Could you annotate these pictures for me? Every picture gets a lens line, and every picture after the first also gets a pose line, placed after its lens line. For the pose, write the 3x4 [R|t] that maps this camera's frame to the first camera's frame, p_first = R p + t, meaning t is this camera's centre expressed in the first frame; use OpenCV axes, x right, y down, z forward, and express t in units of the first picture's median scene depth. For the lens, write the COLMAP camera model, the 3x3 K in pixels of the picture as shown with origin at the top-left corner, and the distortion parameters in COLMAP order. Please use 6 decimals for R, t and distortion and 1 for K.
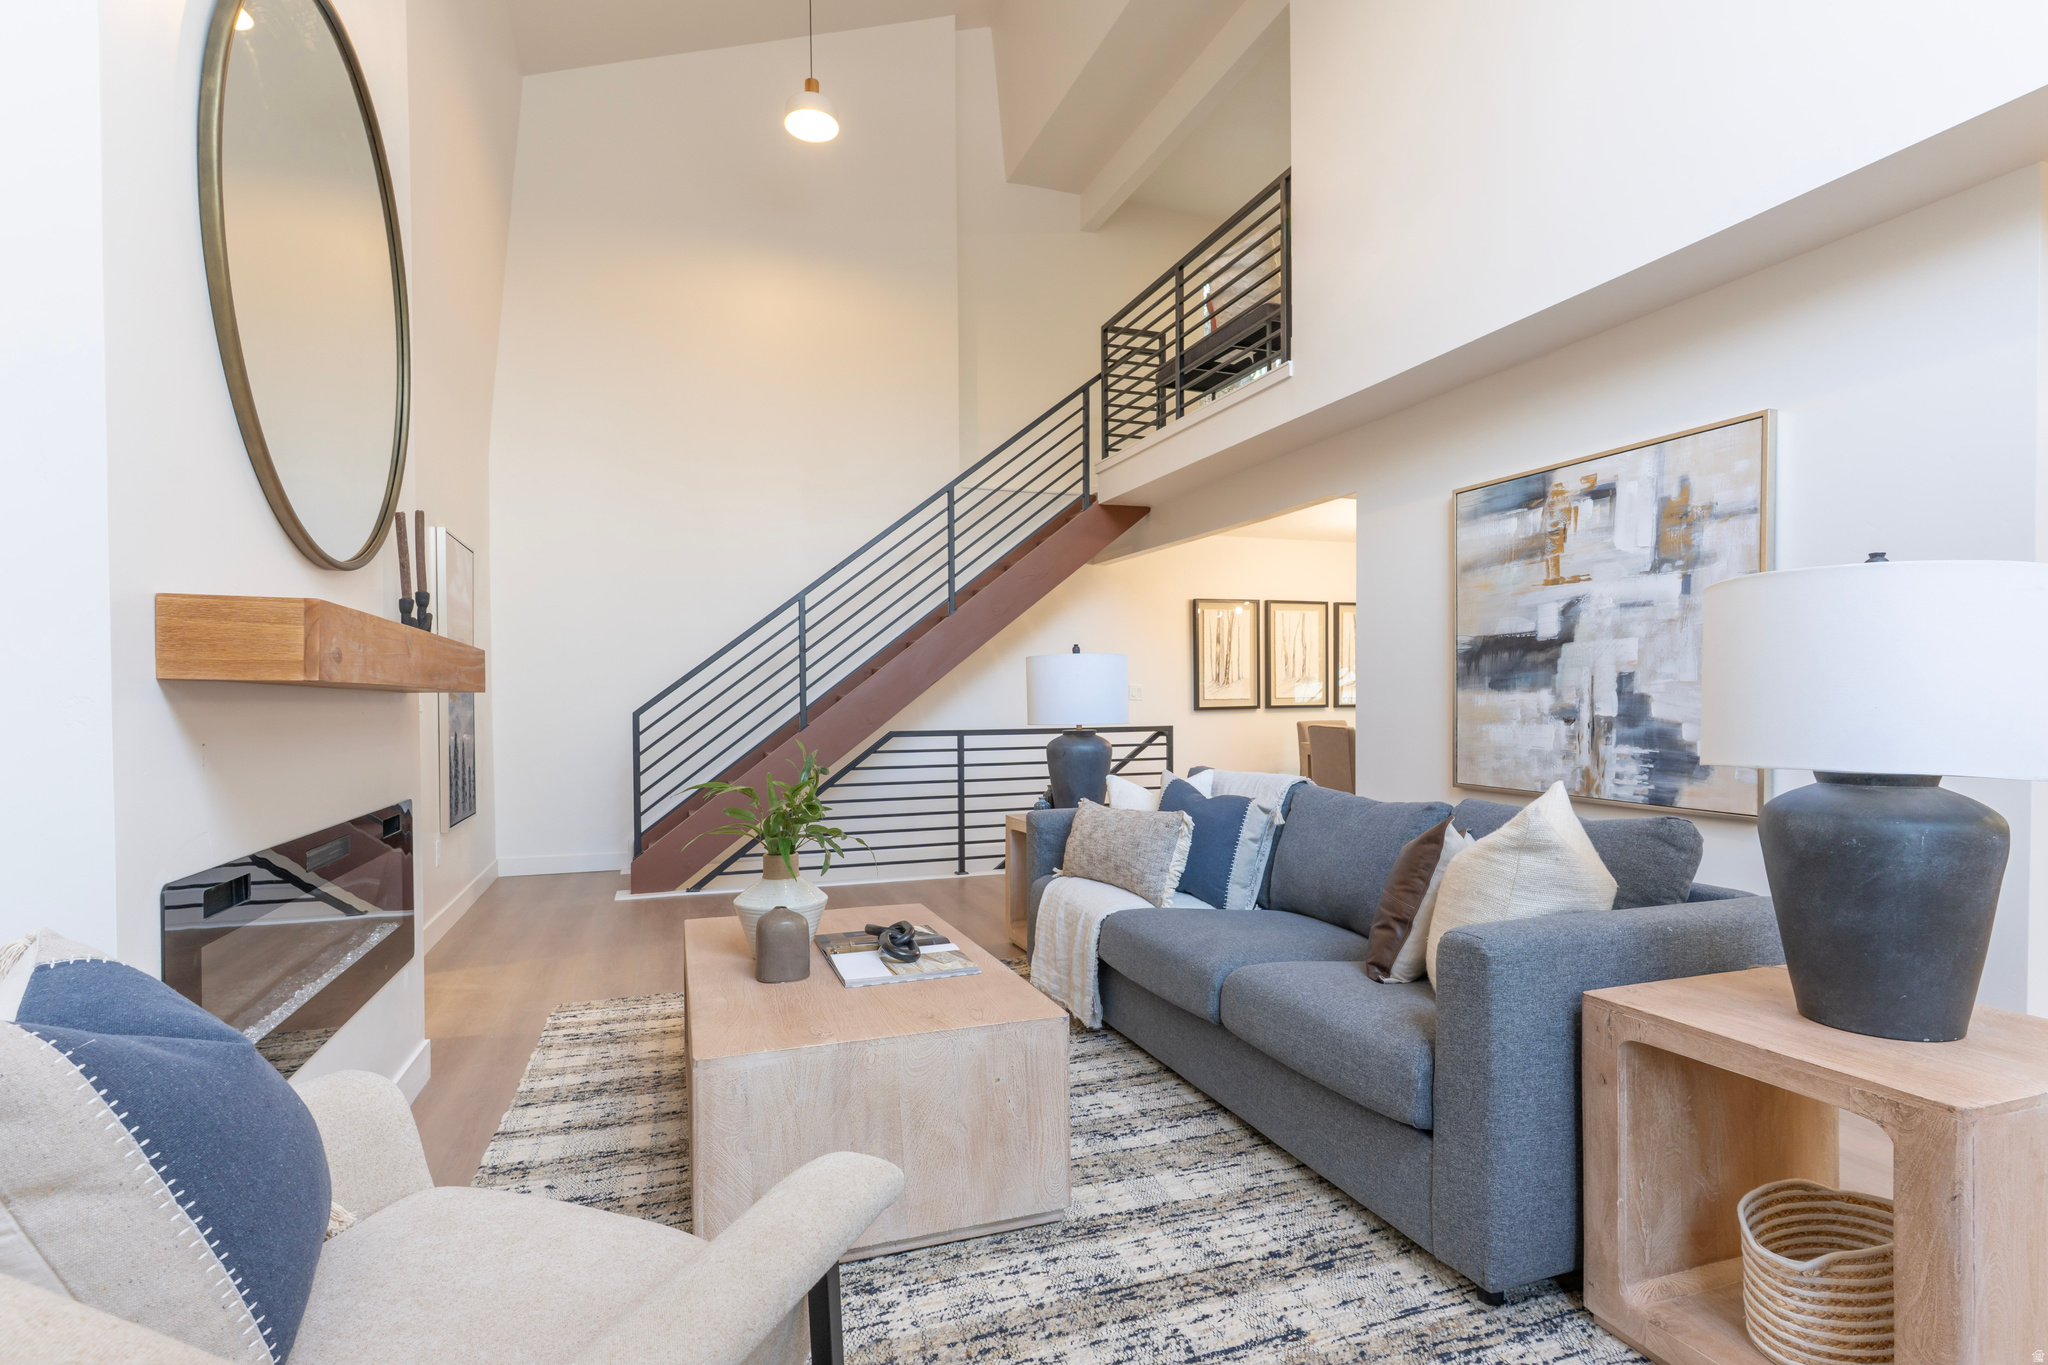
lens RADIAL K [[981.4, 0, 1021.7], [0, 981.4, 715.3], [0, 0, 1]] dist [0.000978, 0.000044]
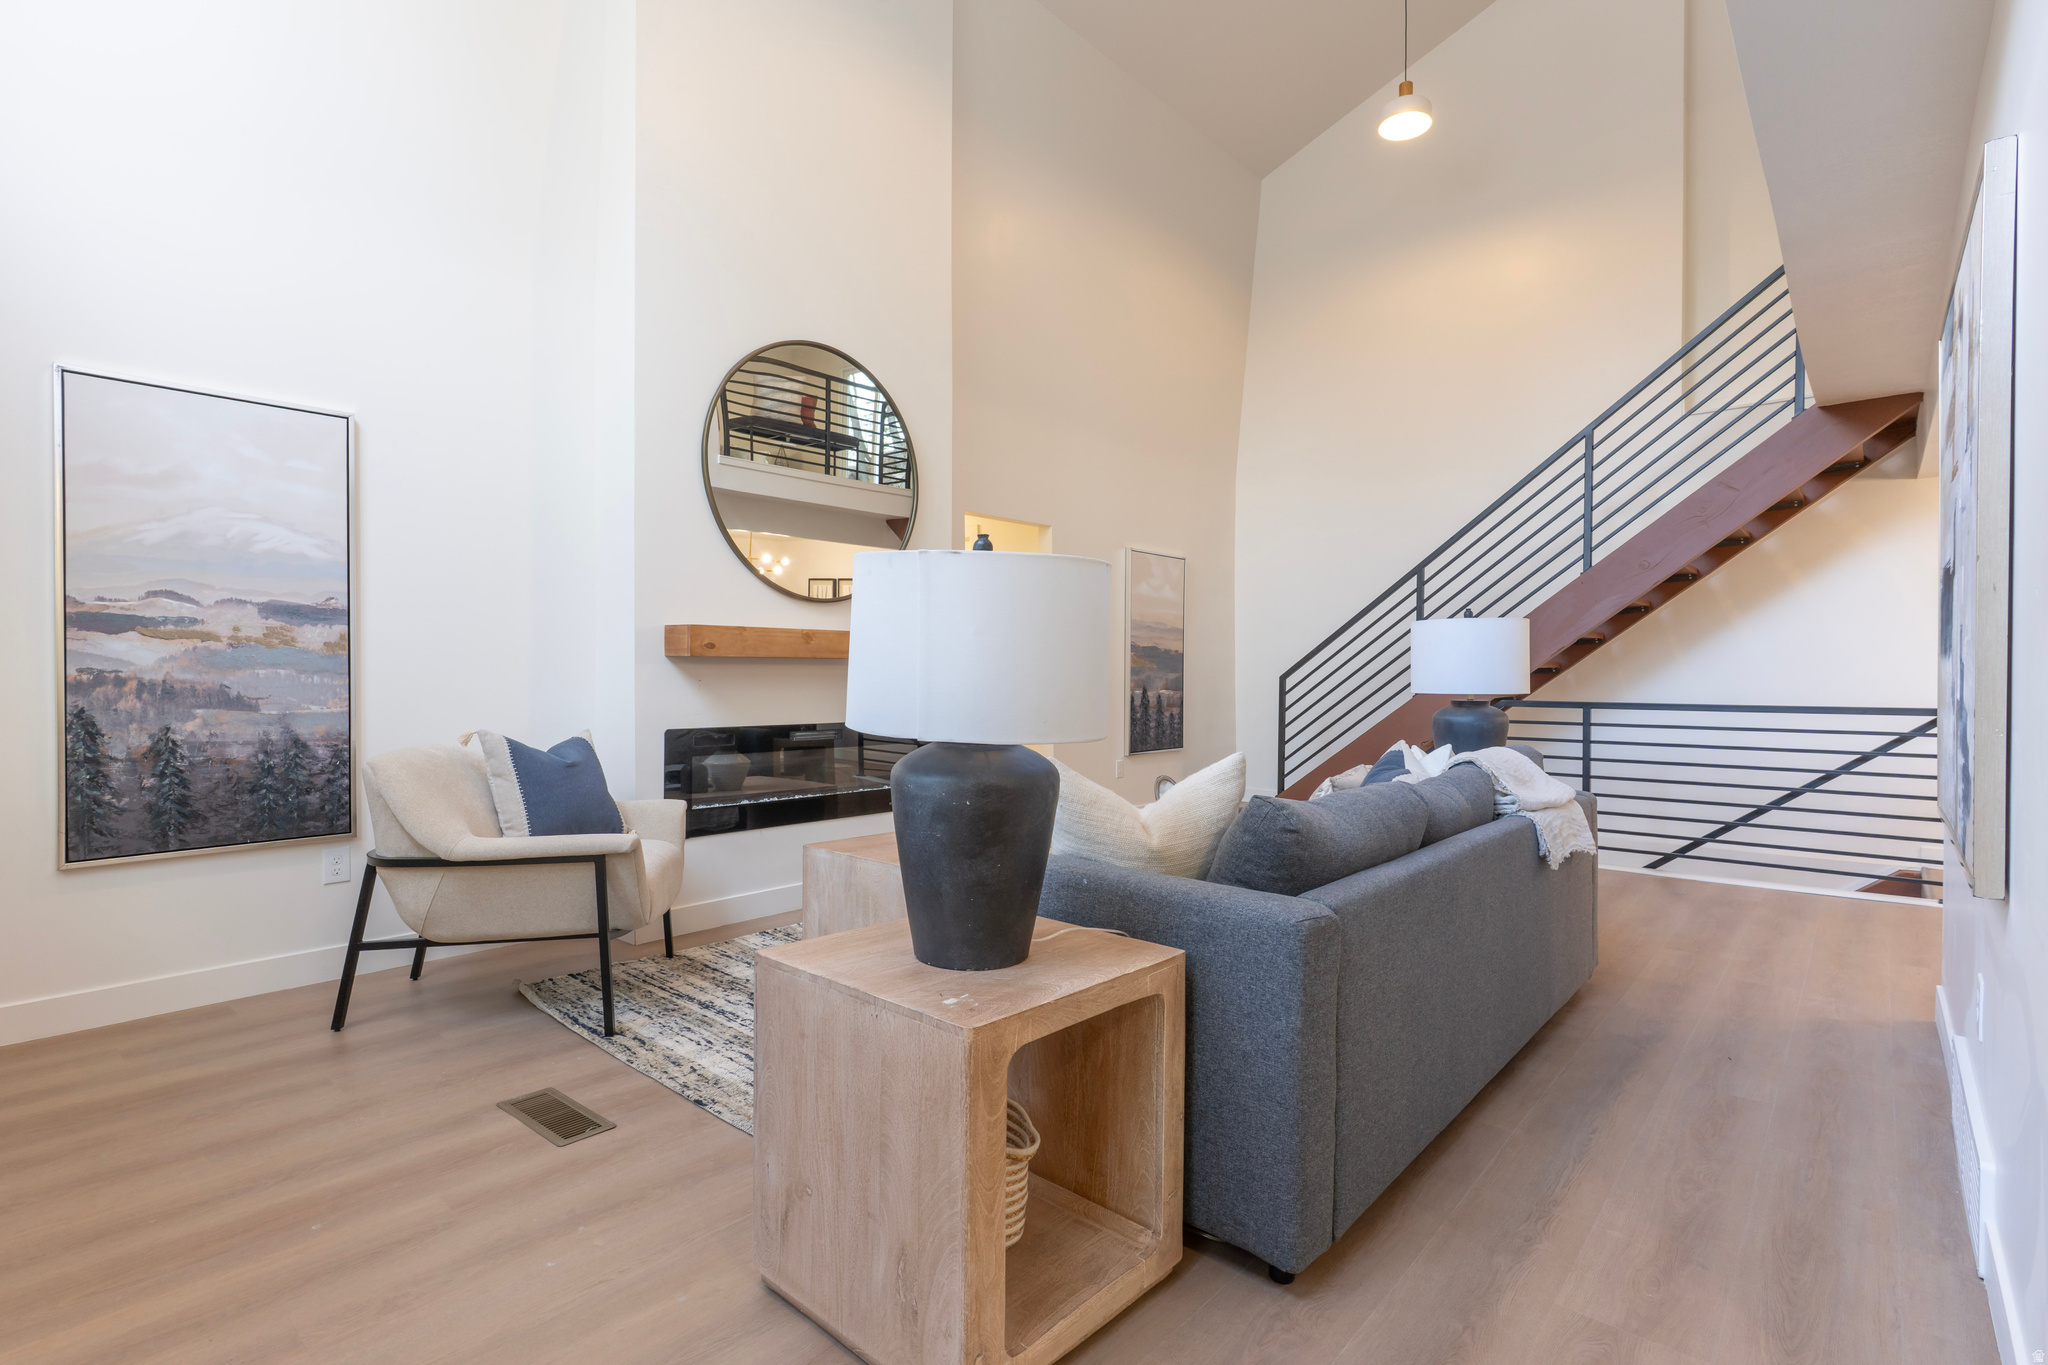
lens RADIAL K [[968.4, 0, 1024.0], [0, 968.4, 682.5], [0, 0, 1]] dist [-0.000134, -0.000100]
pose [[0.471665, 0.020426, -0.881541, 0.481349], [-0.019281, 0.999732, 0.012848, -0.004203], [0.881567, 0.010937, 0.471932, 0.134600]]
